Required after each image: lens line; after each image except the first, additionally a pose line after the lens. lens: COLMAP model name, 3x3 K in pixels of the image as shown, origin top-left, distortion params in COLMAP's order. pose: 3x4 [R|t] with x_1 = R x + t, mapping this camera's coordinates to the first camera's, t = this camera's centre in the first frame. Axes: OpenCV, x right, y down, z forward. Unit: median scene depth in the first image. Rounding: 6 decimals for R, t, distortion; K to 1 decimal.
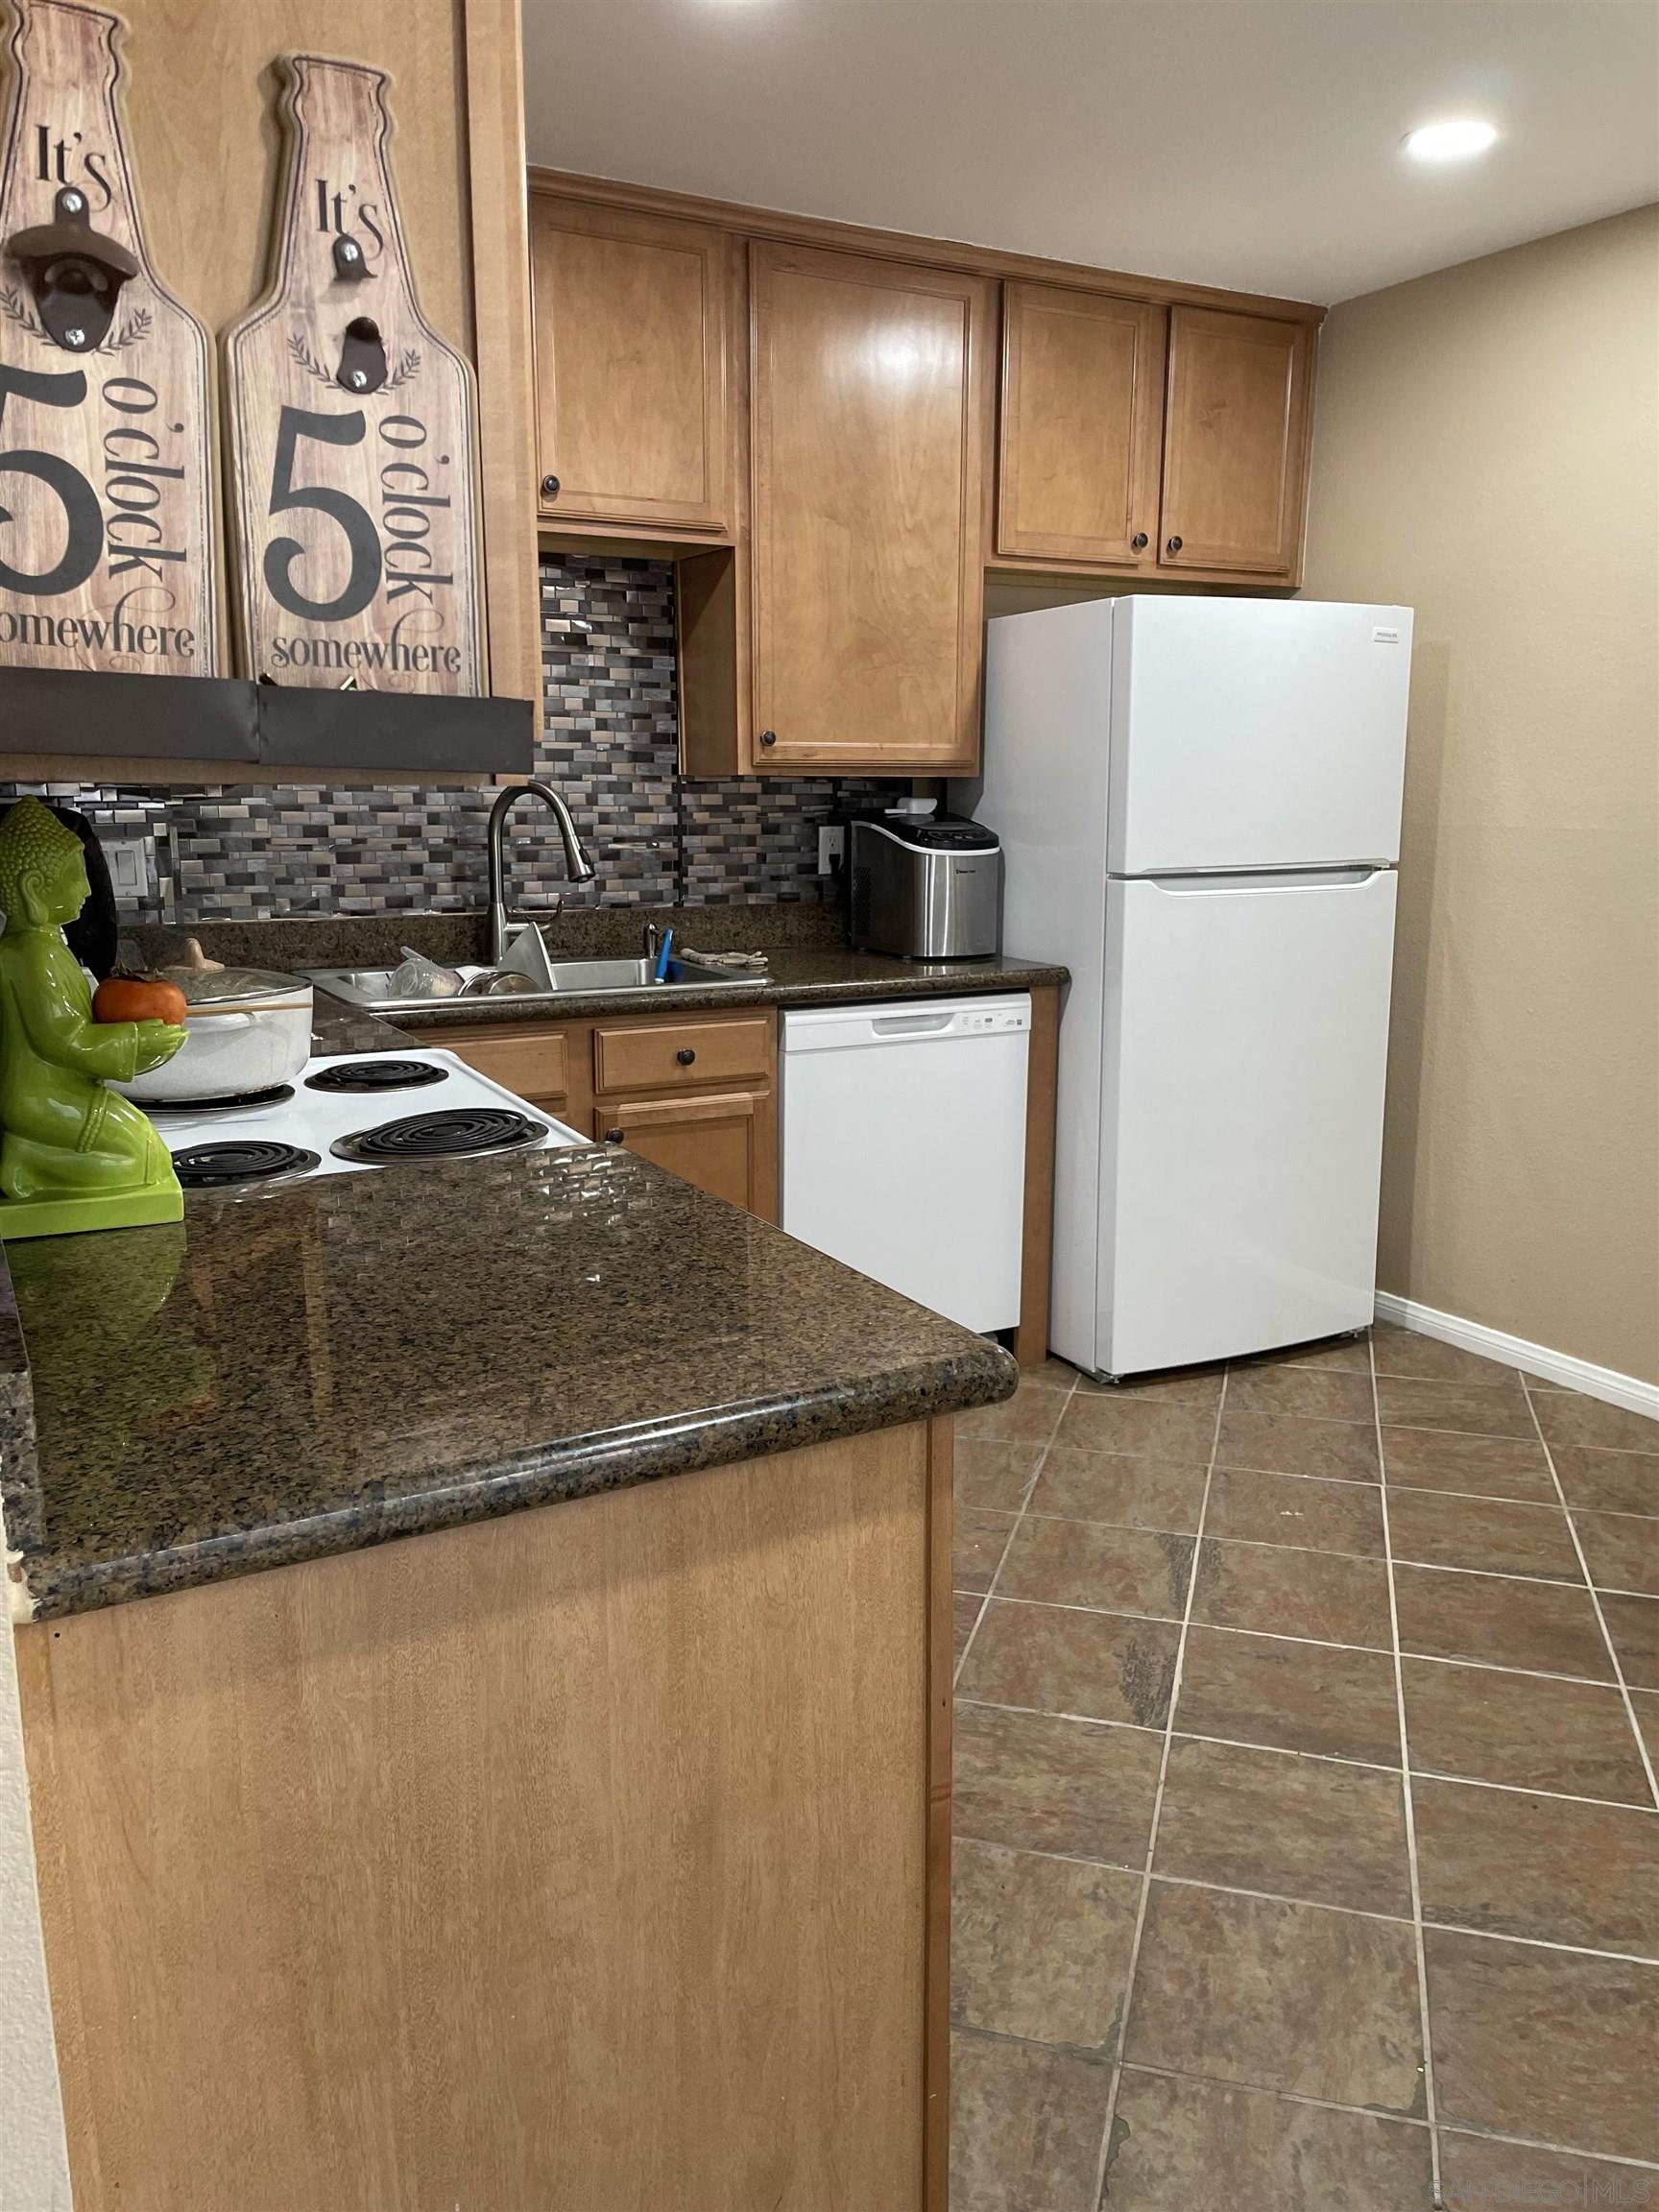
lens RADIAL K [[1682.2, 0, 838.3], [0, 1682.2, 1104.1], [0, 0, 1]] dist [0.071147, -0.094319]
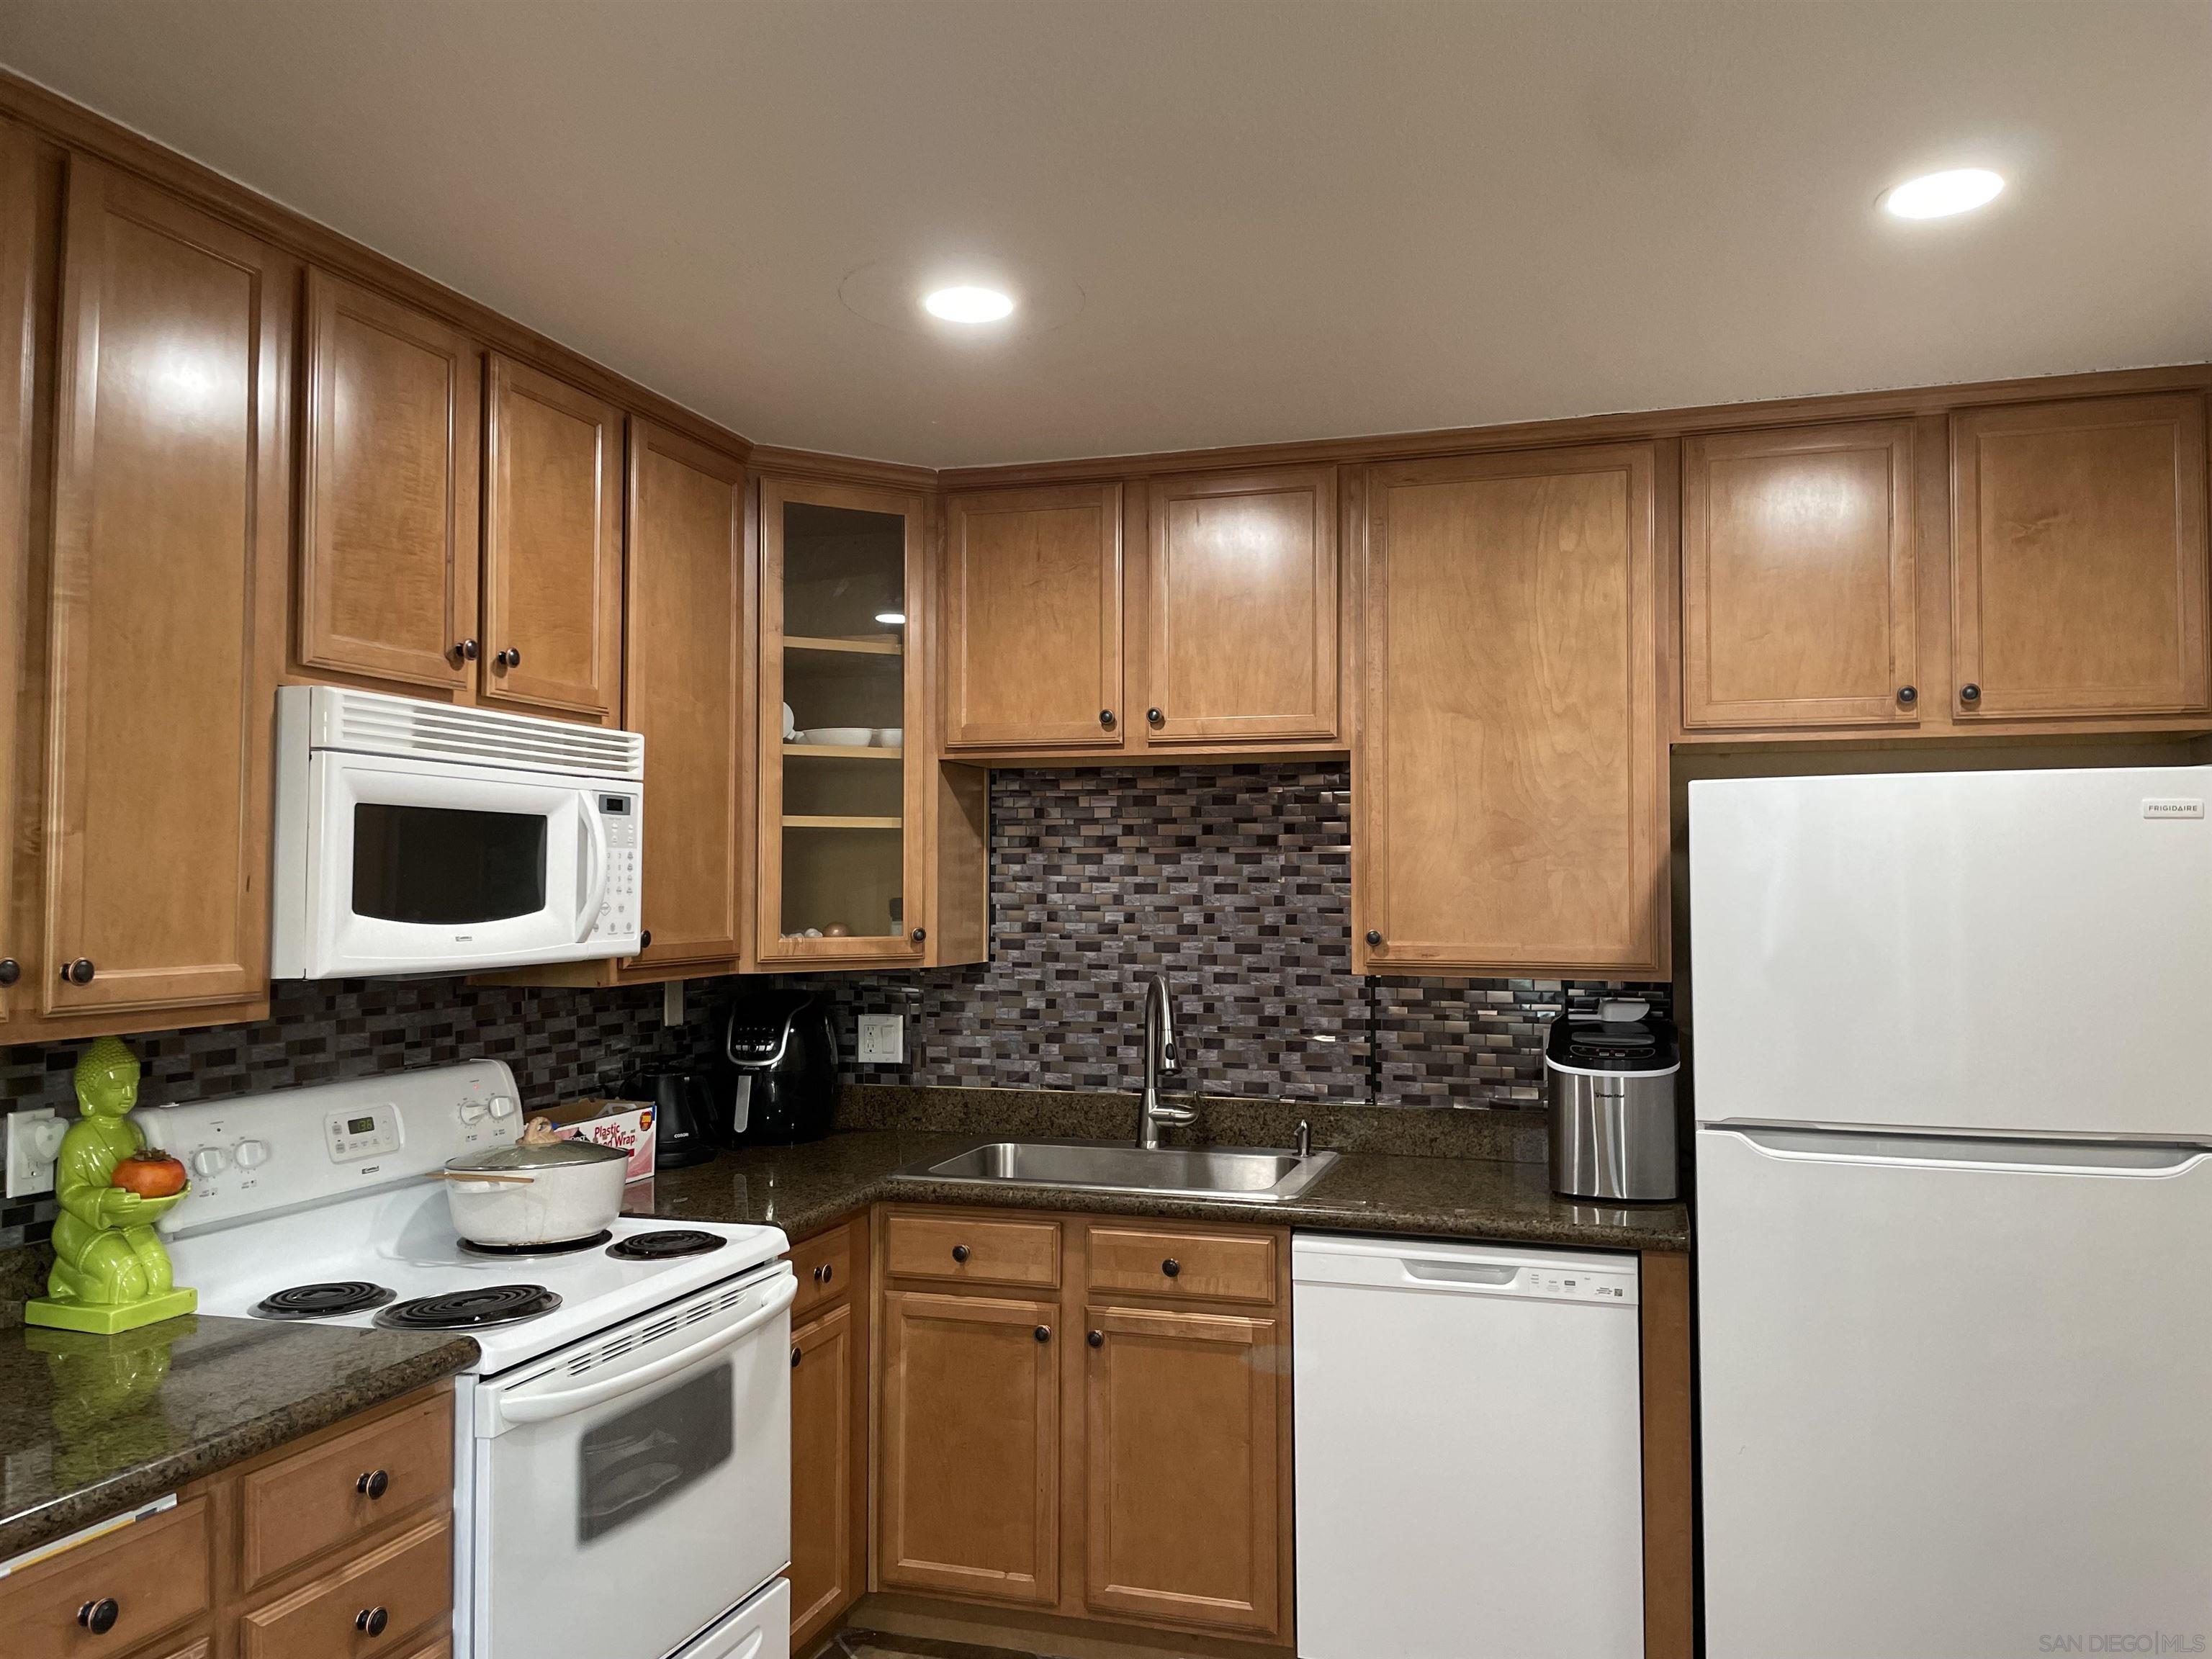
lens RADIAL K [[1682.2, 0, 1110.8], [0, 1682.2, 817.7], [0, 0, 1]] dist [0.071147, -0.094319]
pose [[0.684097, -0.031929, -0.728692, 0.542347], [-0.136783, 0.975701, -0.171164, -0.098503], [0.716451, 0.216765, 0.663107, 0.243350]]
